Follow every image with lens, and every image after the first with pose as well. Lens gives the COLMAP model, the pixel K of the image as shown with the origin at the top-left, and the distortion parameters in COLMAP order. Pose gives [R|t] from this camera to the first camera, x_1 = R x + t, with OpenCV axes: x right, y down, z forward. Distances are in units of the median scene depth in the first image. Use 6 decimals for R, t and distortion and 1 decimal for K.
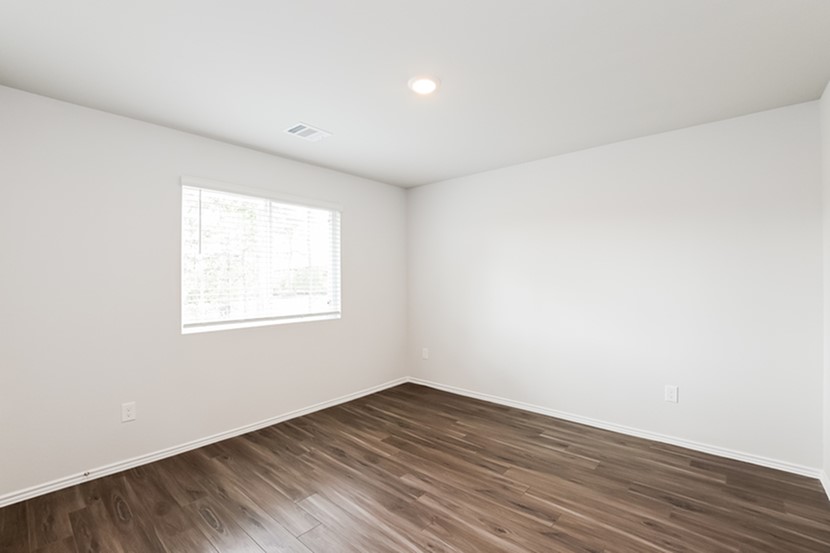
lens RADIAL K [[368.4, 0, 420.4], [0, 368.4, 278.9], [0, 0, 1]] dist [-0.002566, -0.000376]
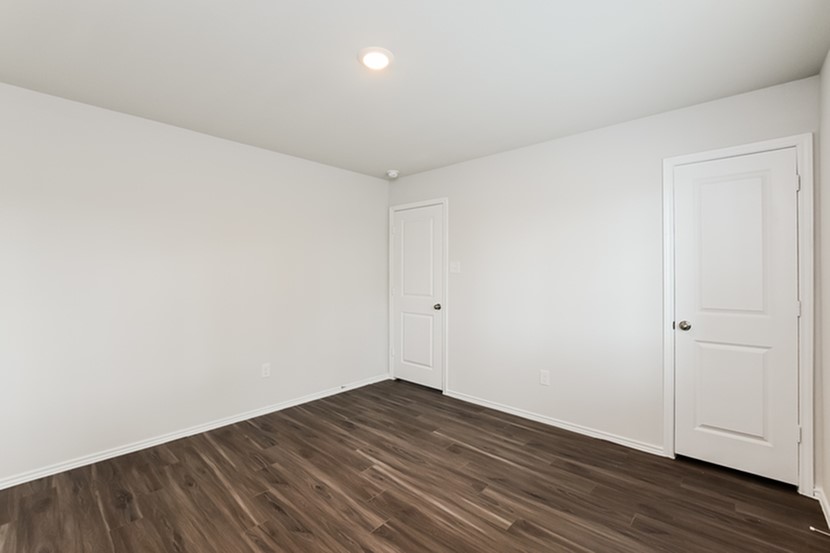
lens RADIAL K [[368.4, 0, 414.6], [0, 368.4, 273.1], [0, 0, 1]] dist [-0.002566, -0.000376]
pose [[-0.999444, 0.005892, 0.032827, -0.125501], [0.005555, 0.999931, -0.010356, 0.015343], [-0.032886, -0.010168, -0.999407, 2.109012]]
